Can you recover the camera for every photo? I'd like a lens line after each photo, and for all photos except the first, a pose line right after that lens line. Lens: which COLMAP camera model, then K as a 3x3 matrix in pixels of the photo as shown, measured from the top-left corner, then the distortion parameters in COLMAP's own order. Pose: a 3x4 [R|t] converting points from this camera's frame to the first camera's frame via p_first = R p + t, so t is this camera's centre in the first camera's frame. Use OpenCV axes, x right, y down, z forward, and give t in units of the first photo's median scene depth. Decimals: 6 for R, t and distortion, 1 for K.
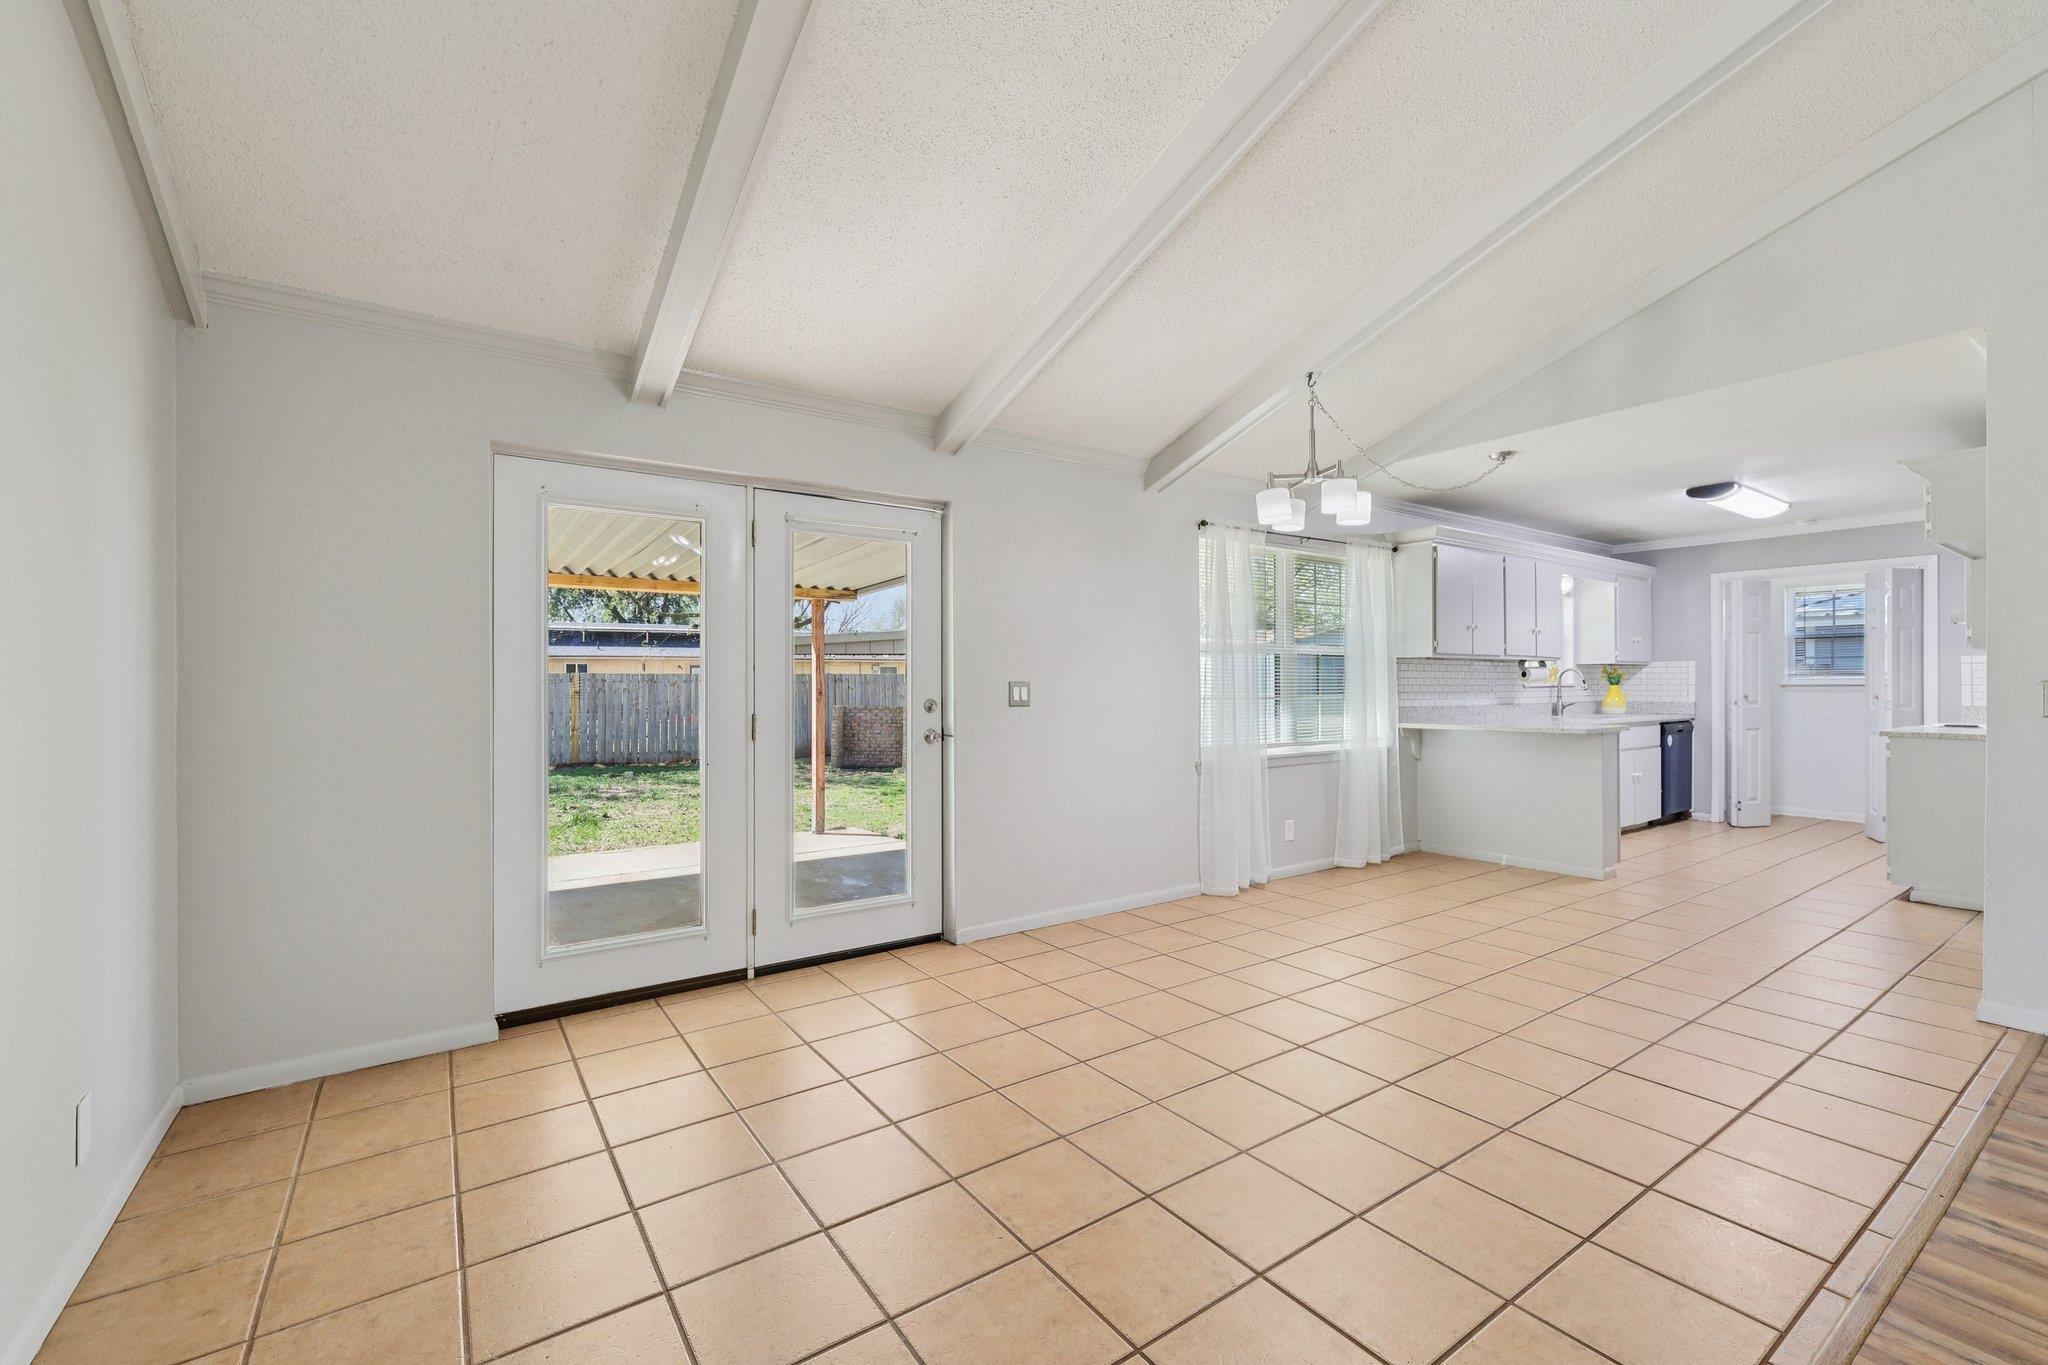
lens RADIAL K [[861.6, 0, 1033.4], [0, 861.6, 682.1], [0, 0, 1]] dist [0.000064, 0.000562]
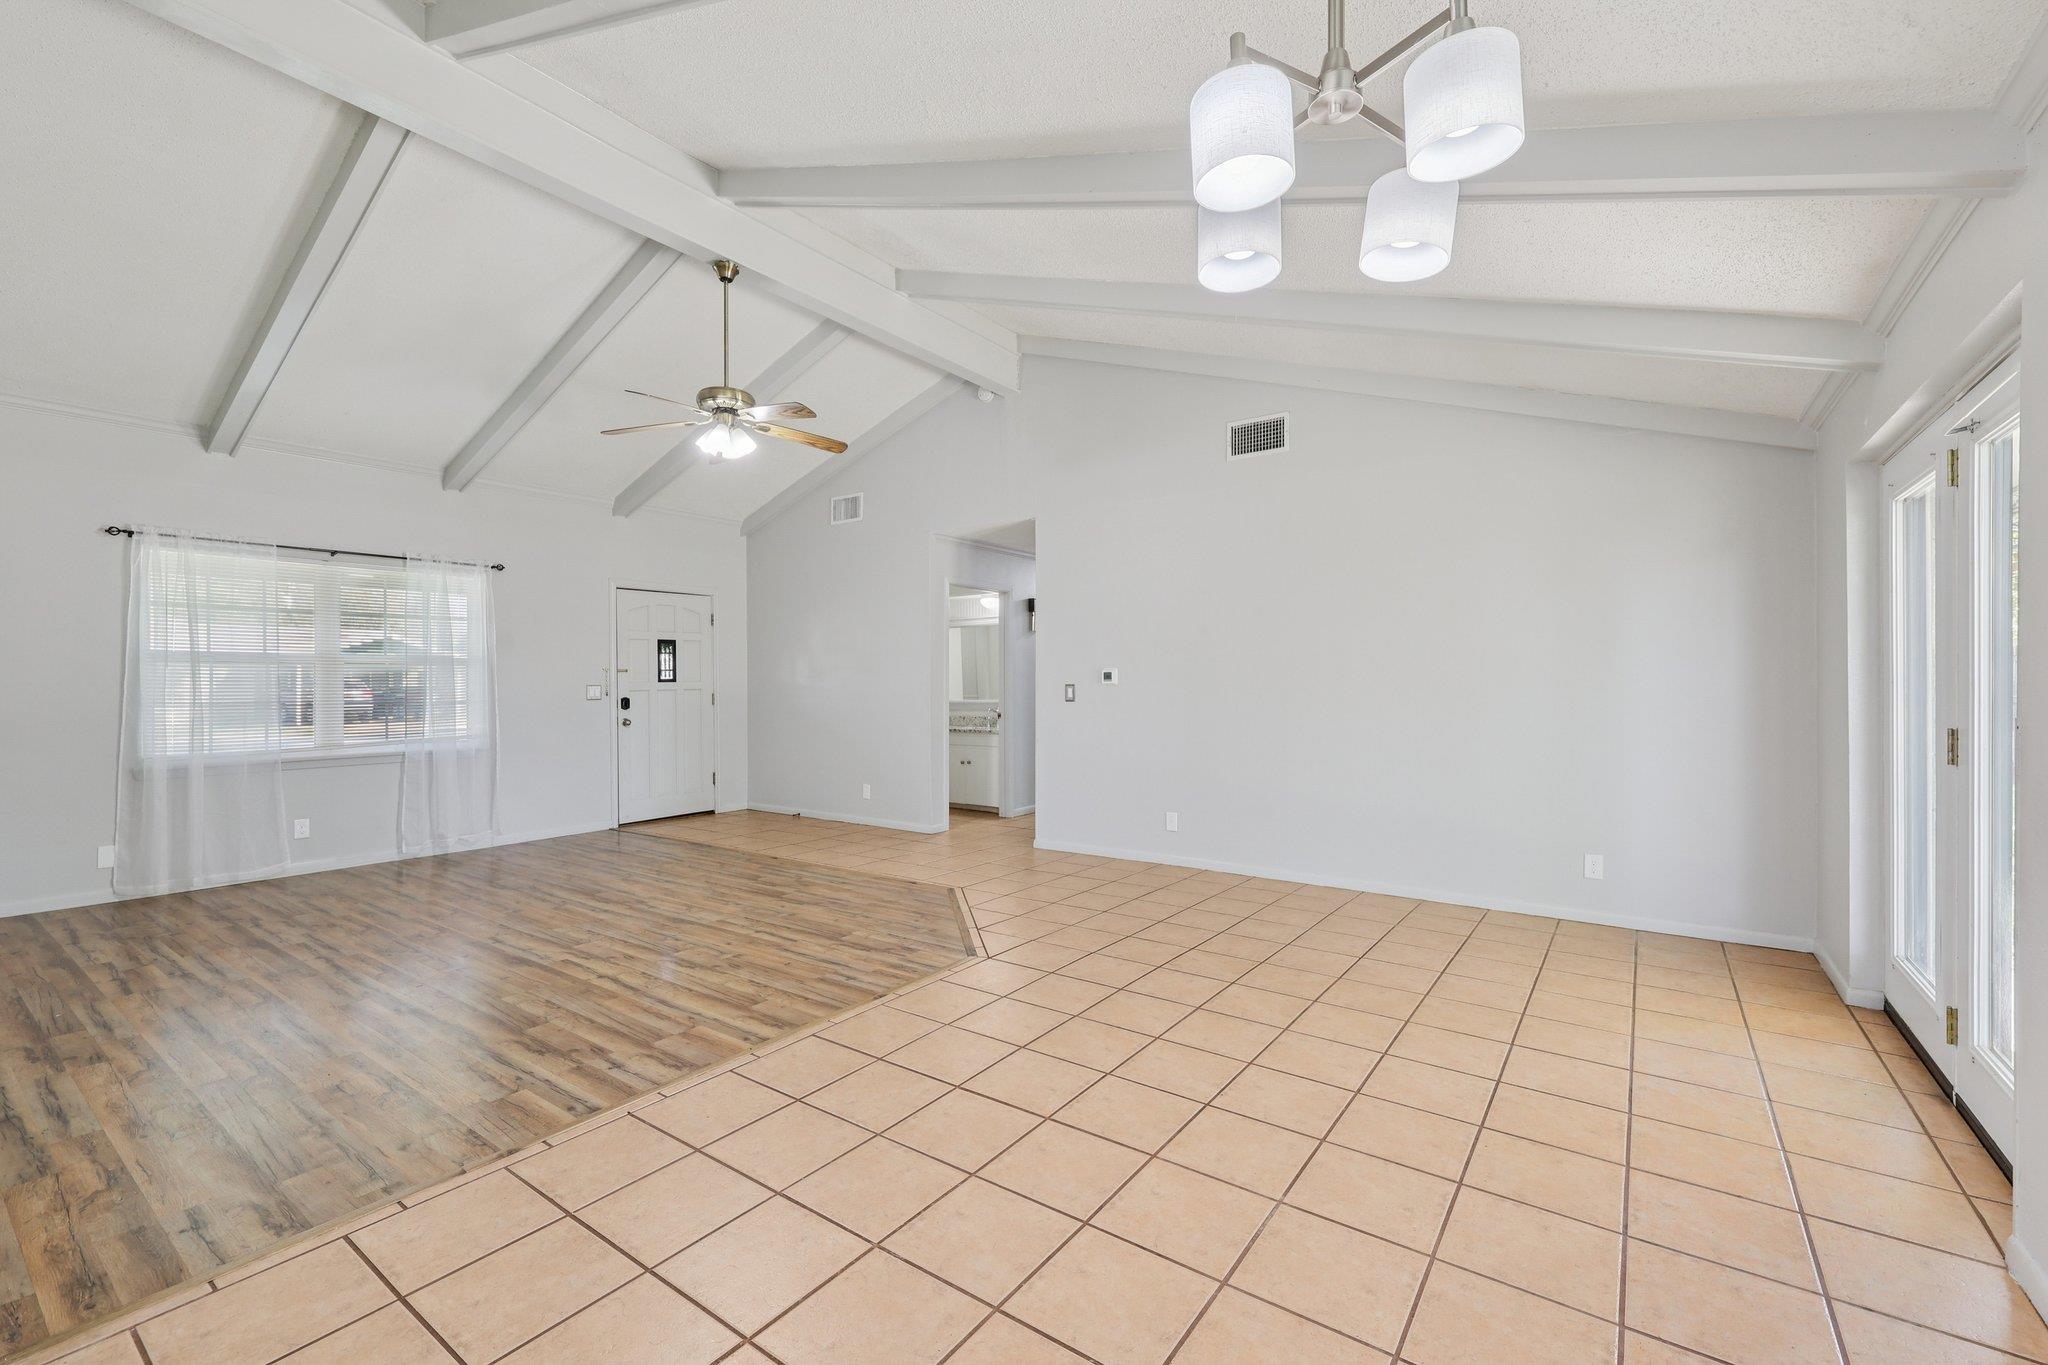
lens RADIAL K [[861.6, 0, 1028.0], [0, 861.6, 679.7], [0, 0, 1]] dist [0.000064, 0.000562]
pose [[-0.944922, 0.003614, -0.327276, 0.330787], [0.005945, 0.999964, -0.006122, -0.000890], [0.327242, -0.007731, -0.944909, 0.762398]]
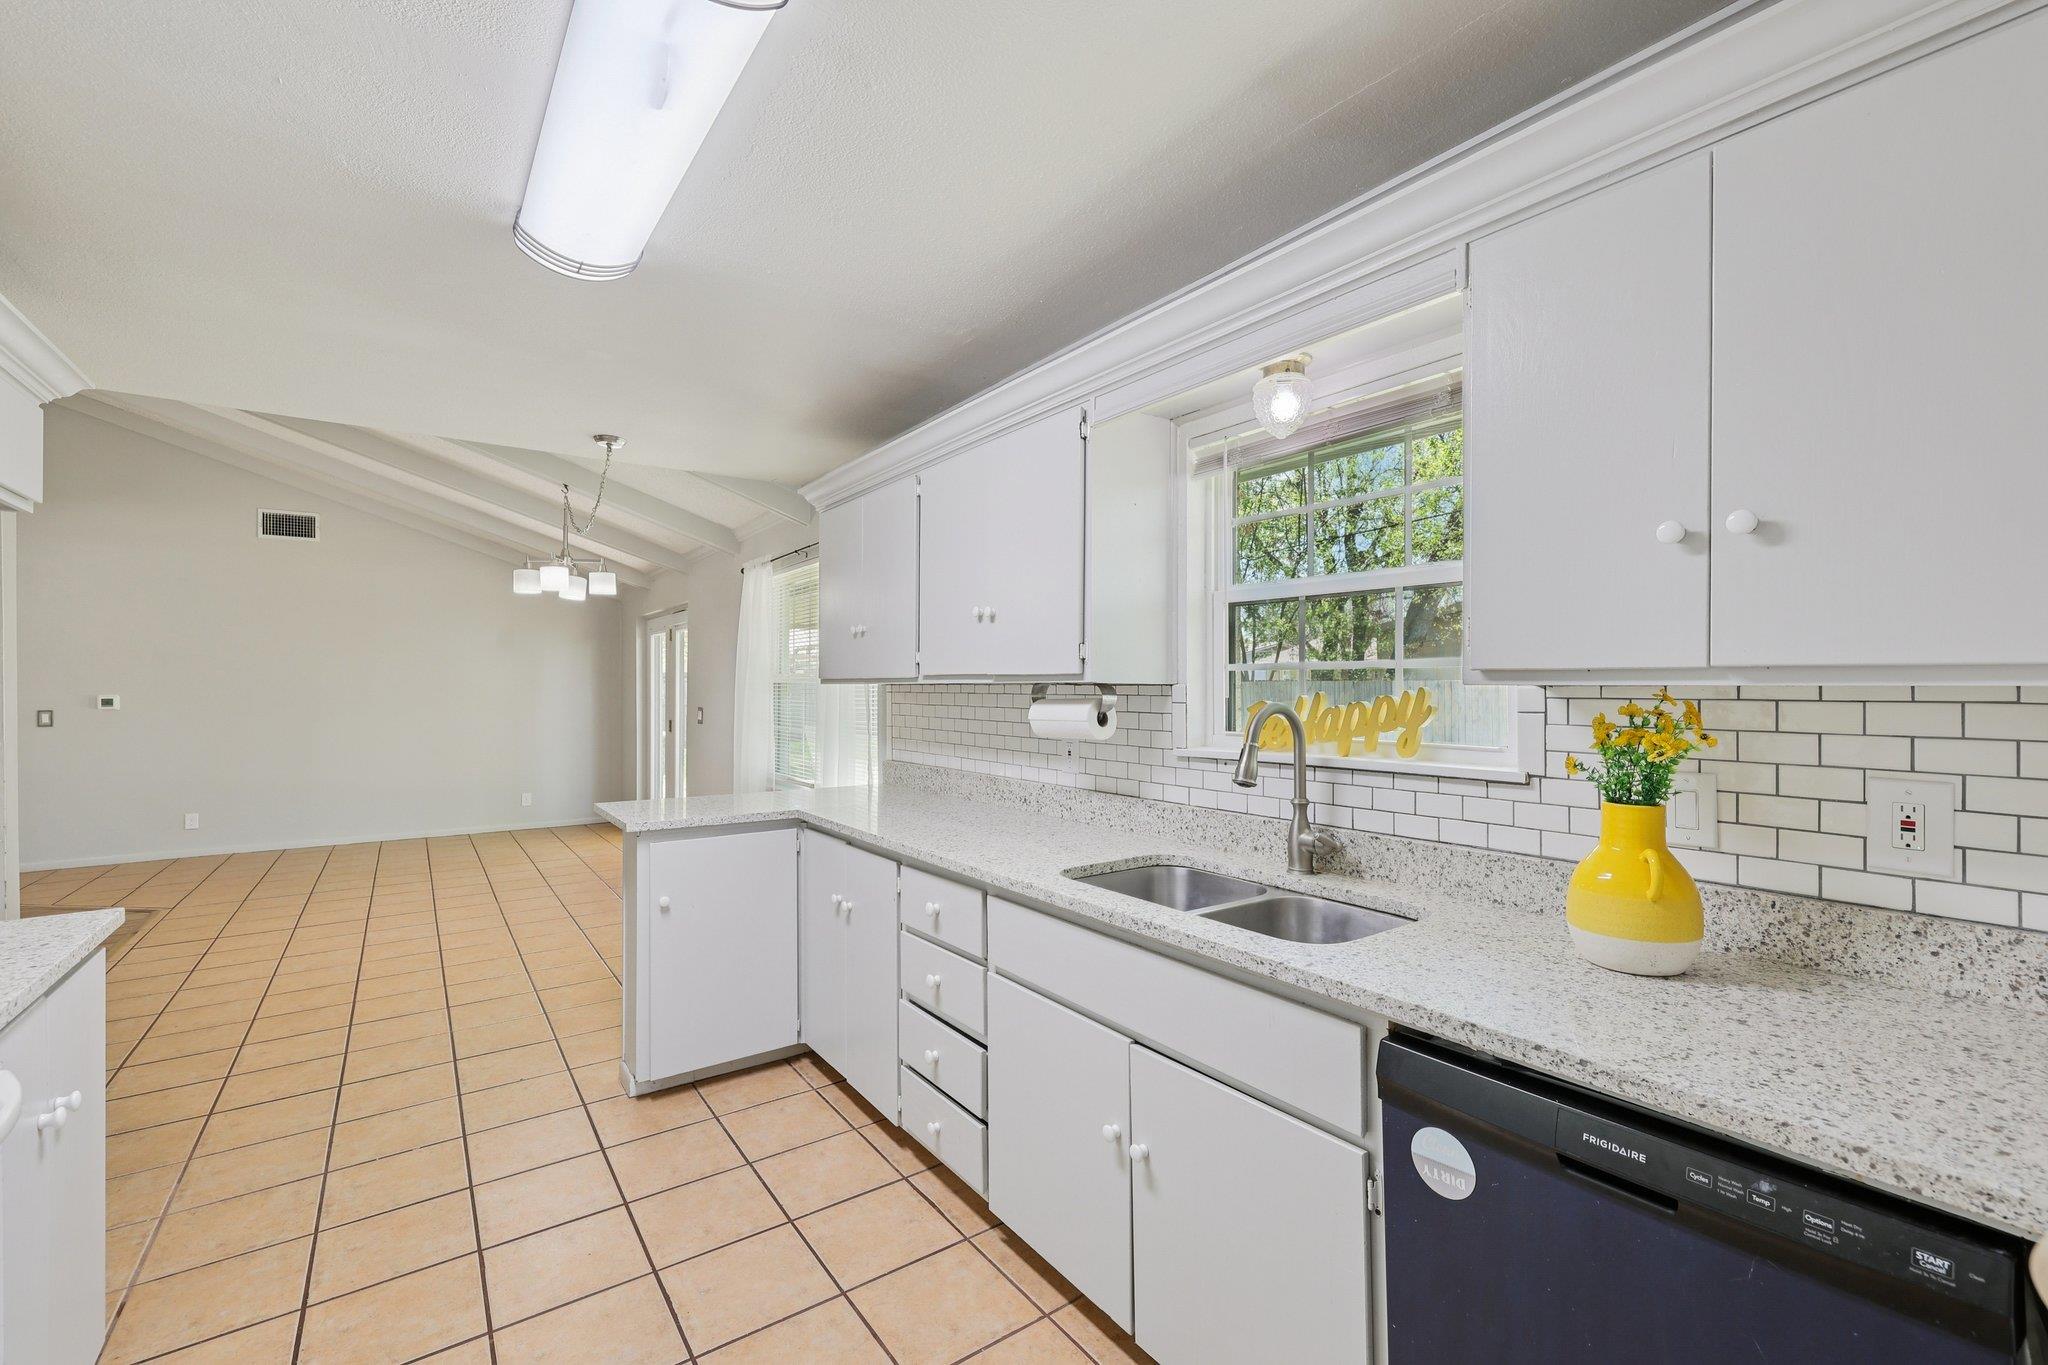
lens RADIAL K [[861.6, 0, 1027.1], [0, 861.6, 680.3], [0, 0, 1]] dist [0.000064, 0.000562]
pose [[0.009367, -0.004249, -0.999947, 0.986416], [0.005655, 0.999975, -0.004196, -0.025276], [0.999940, -0.005615, 0.009391, 1.007347]]
